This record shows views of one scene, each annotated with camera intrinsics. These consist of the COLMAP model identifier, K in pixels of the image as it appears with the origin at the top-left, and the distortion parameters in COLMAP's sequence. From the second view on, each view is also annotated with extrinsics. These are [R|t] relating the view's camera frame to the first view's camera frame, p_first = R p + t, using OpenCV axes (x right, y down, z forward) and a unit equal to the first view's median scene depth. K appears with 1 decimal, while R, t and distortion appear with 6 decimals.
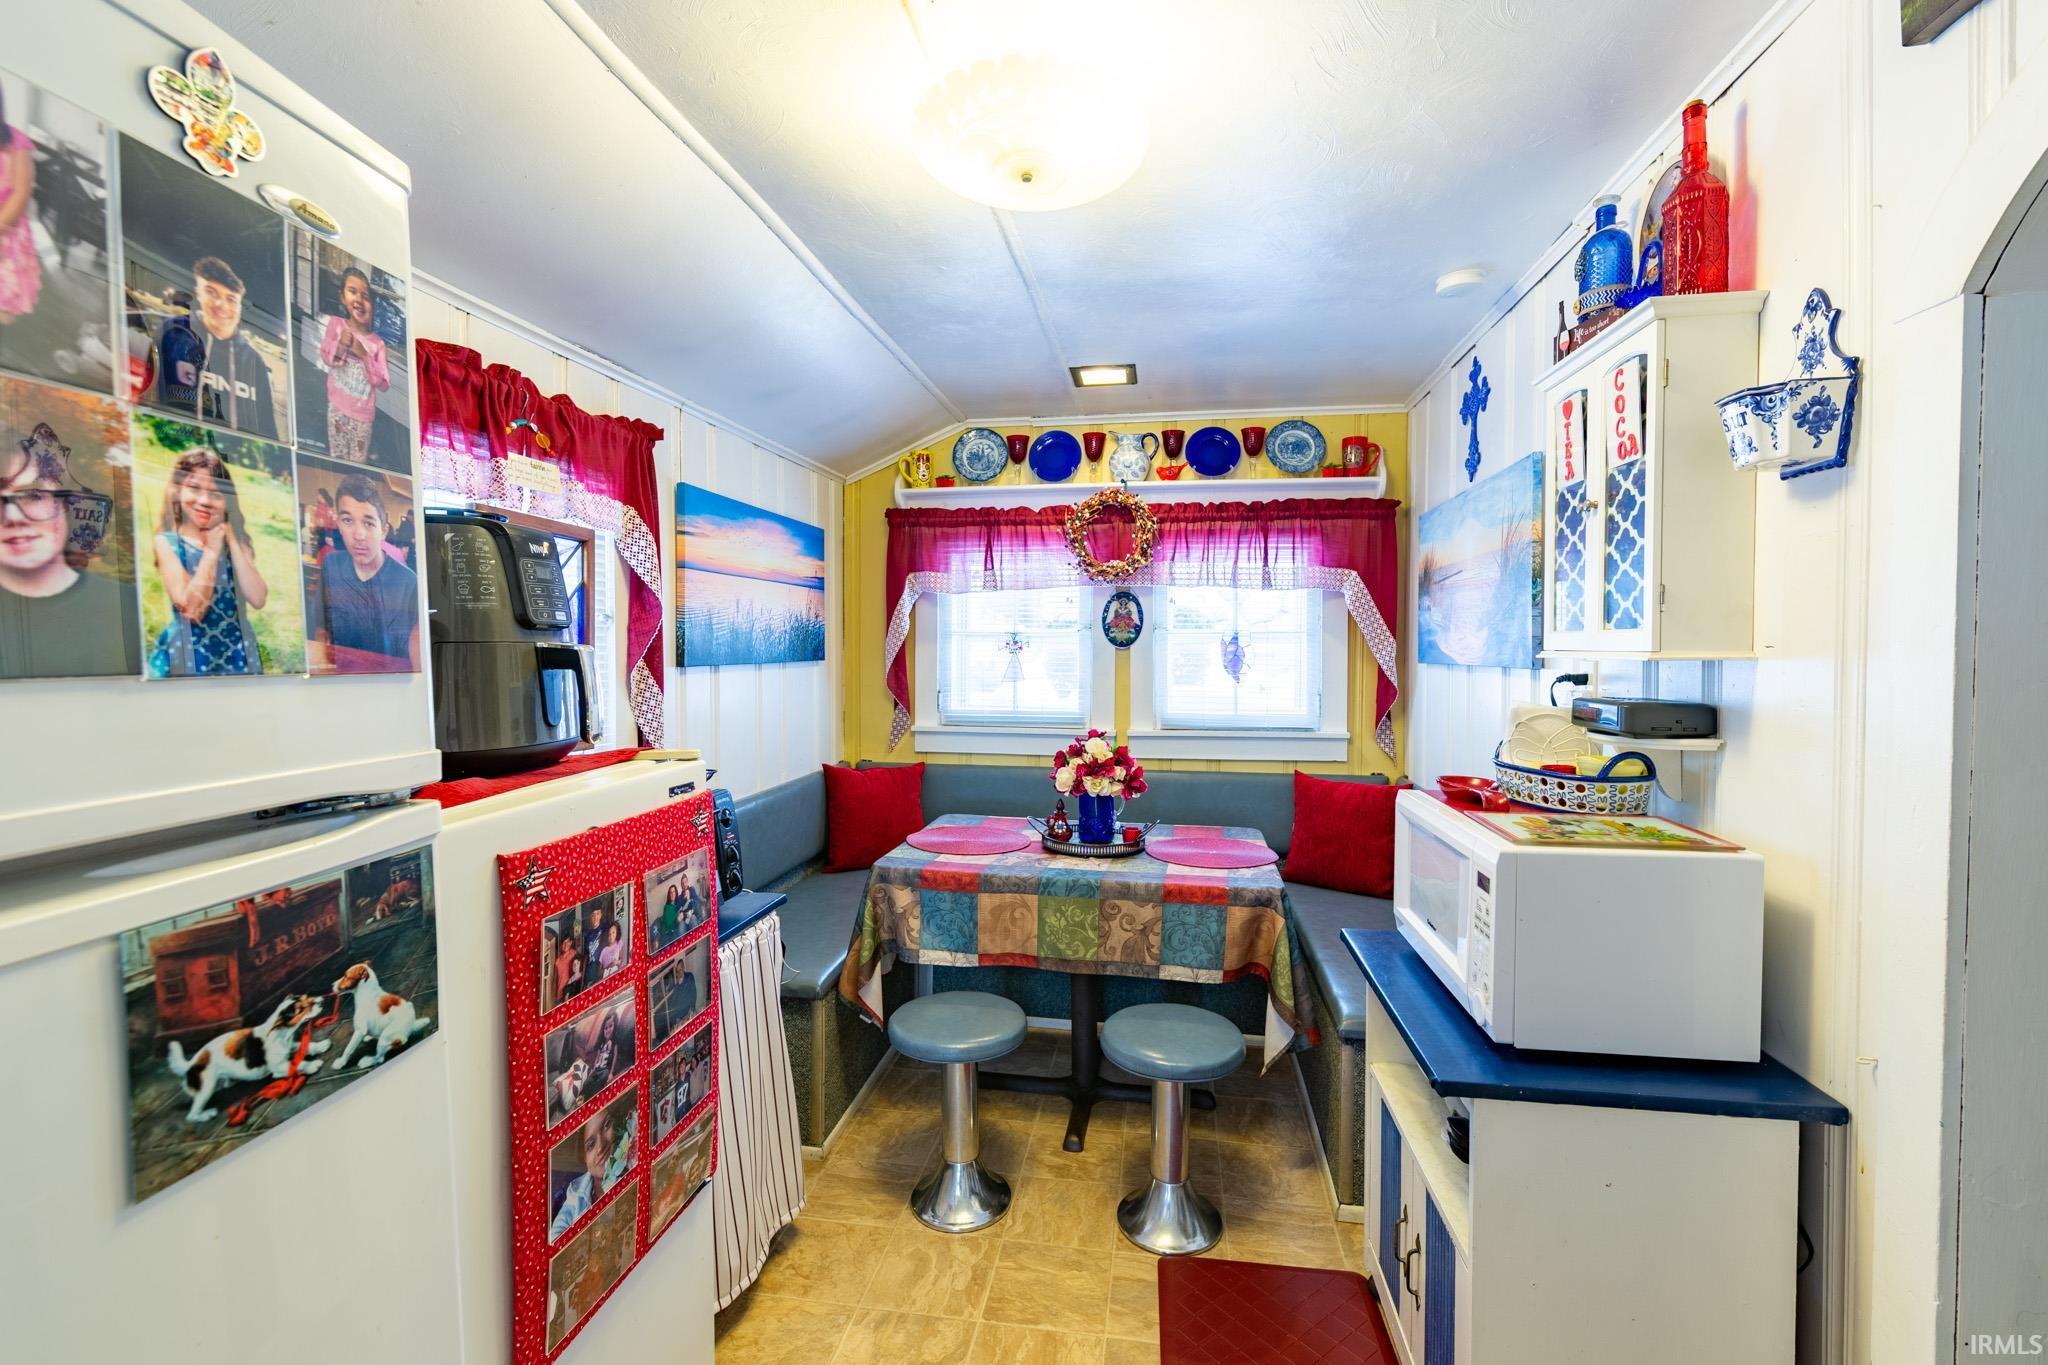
lens RADIAL K [[918.4, 0, 1013.7], [0, 918.4, 672.5], [0, 0, 1]] dist [0.008469, -0.002066]
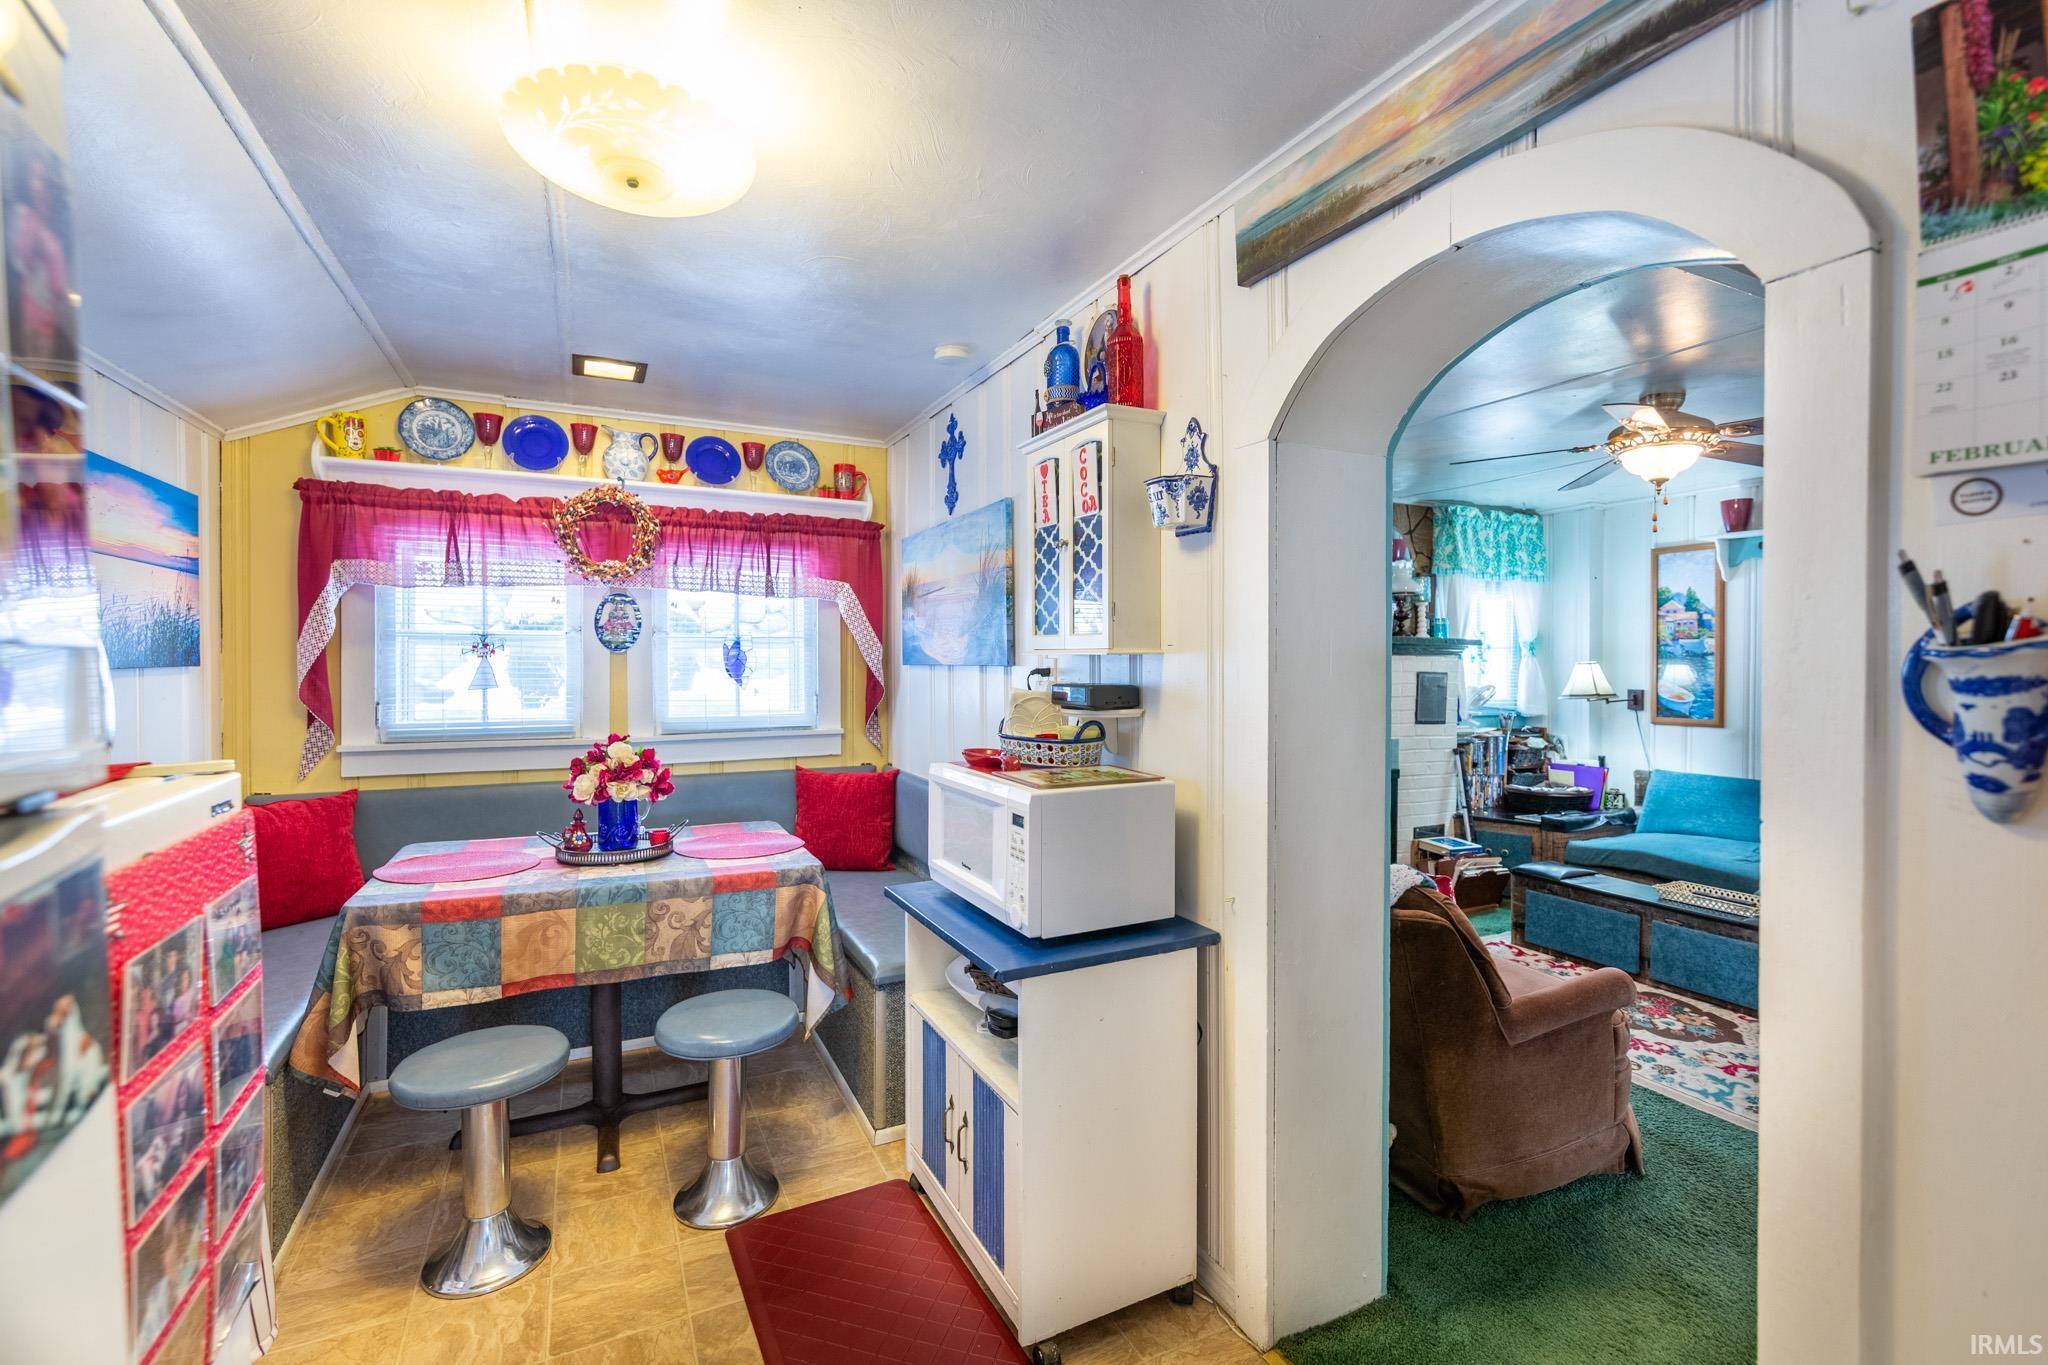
lens RADIAL K [[918.4, 0, 1039.1], [0, 918.4, 671.9], [0, 0, 1]] dist [0.008469, -0.002066]
pose [[0.805588, -0.008683, 0.592412, -0.147202], [0.016820, 0.999825, -0.008217, 0.014242], [-0.592237, 0.016584, 0.805593, -0.053873]]
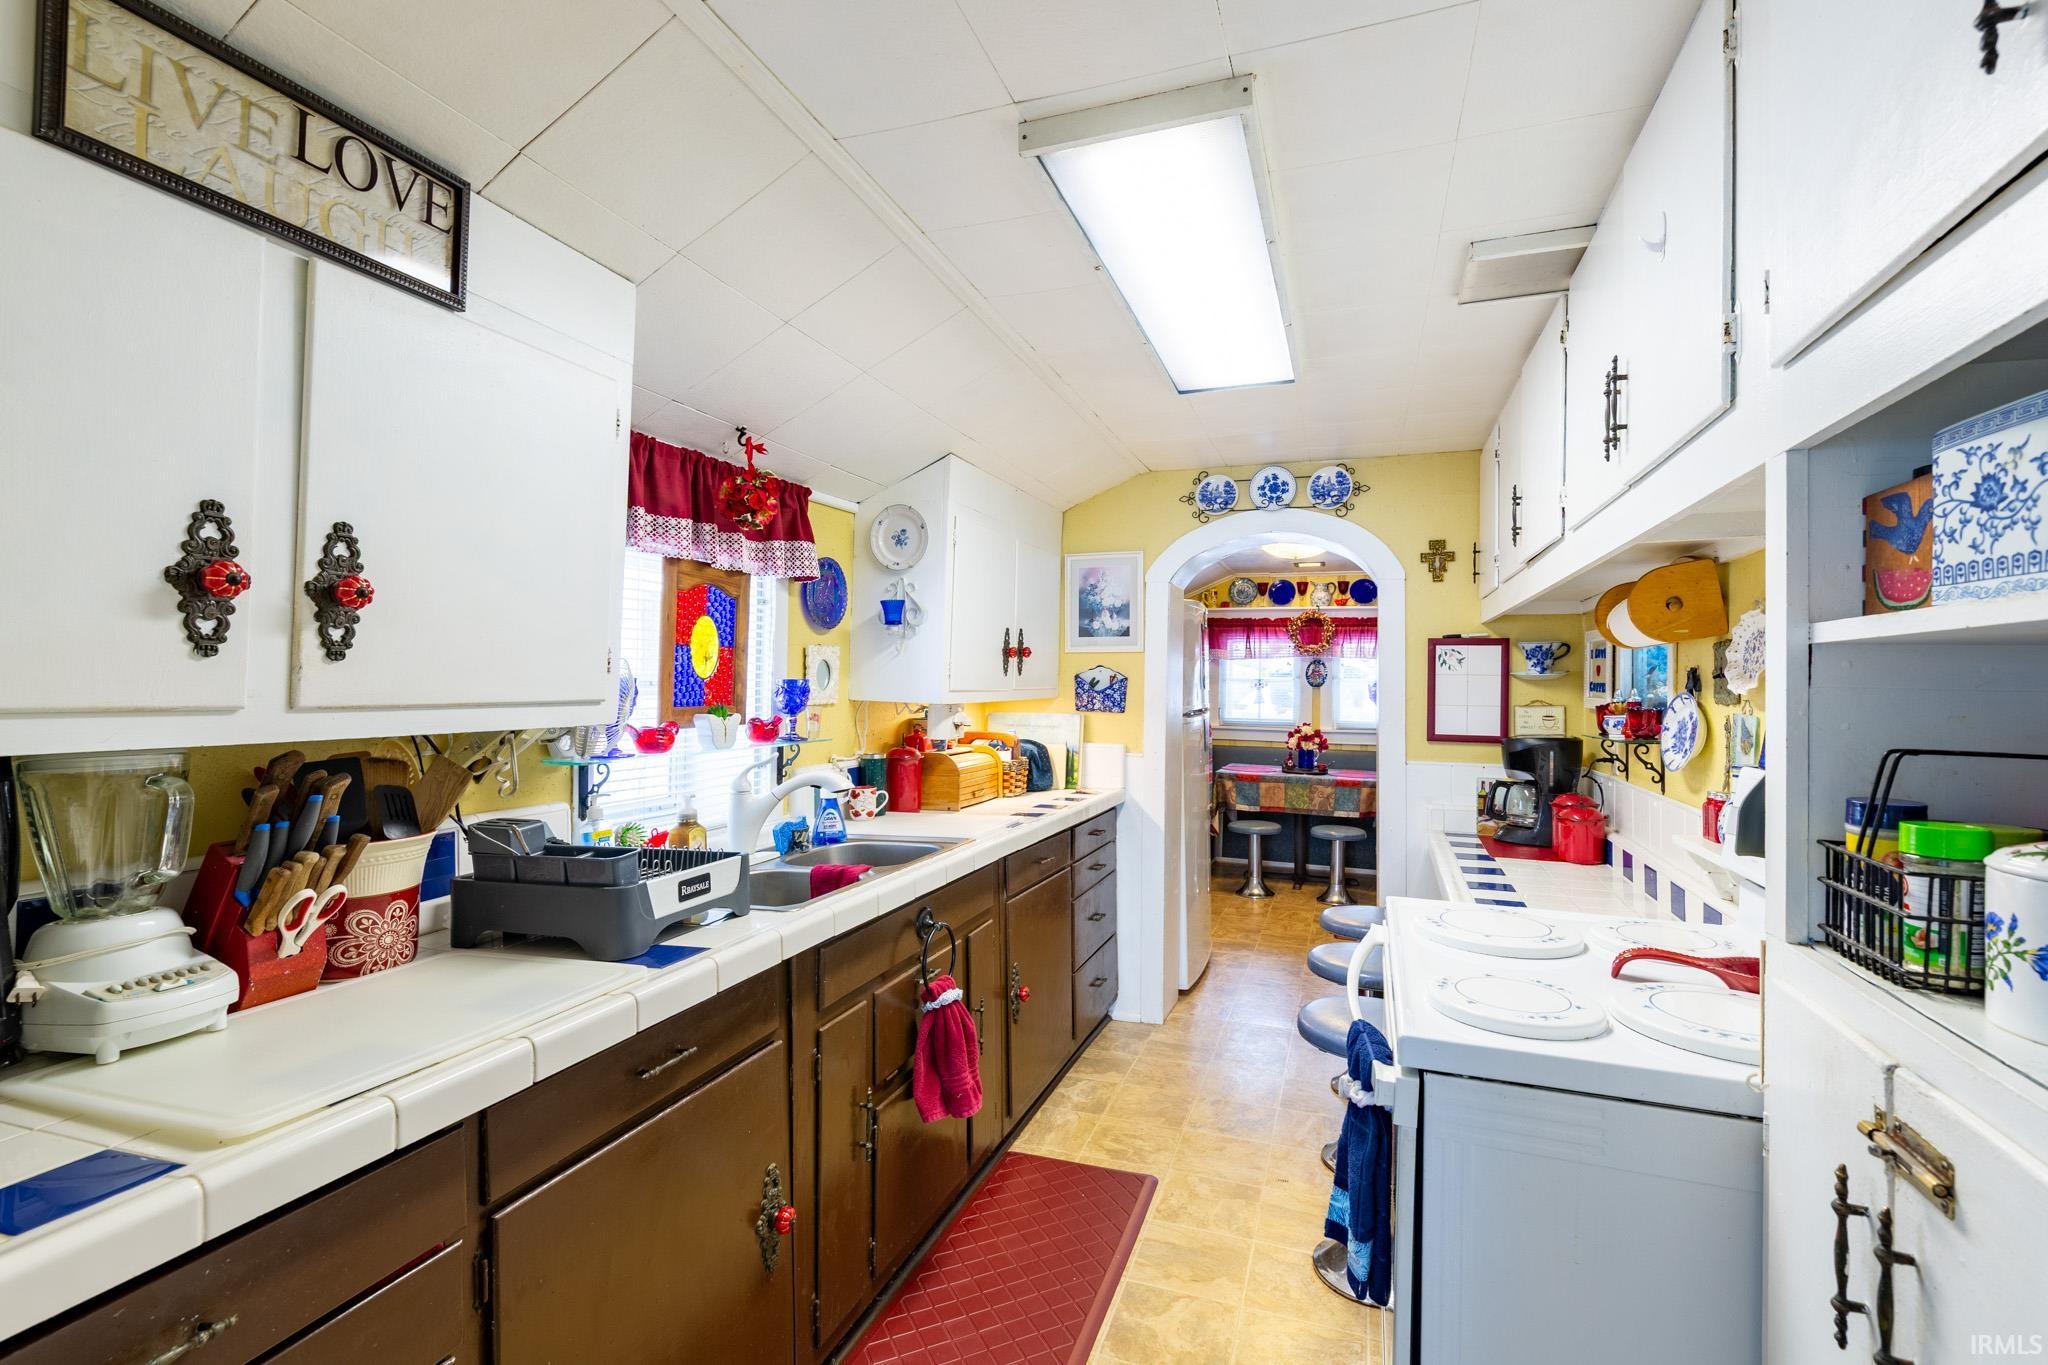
lens RADIAL K [[918.4, 0, 1021.6], [0, 918.4, 677.8], [0, 0, 1]] dist [0.008469, -0.002066]
pose [[0.984596, 0.012891, -0.174369, -0.249331], [-0.019526, 0.999147, -0.036388, 0.055828], [0.173751, 0.039233, 0.984008, -1.641943]]
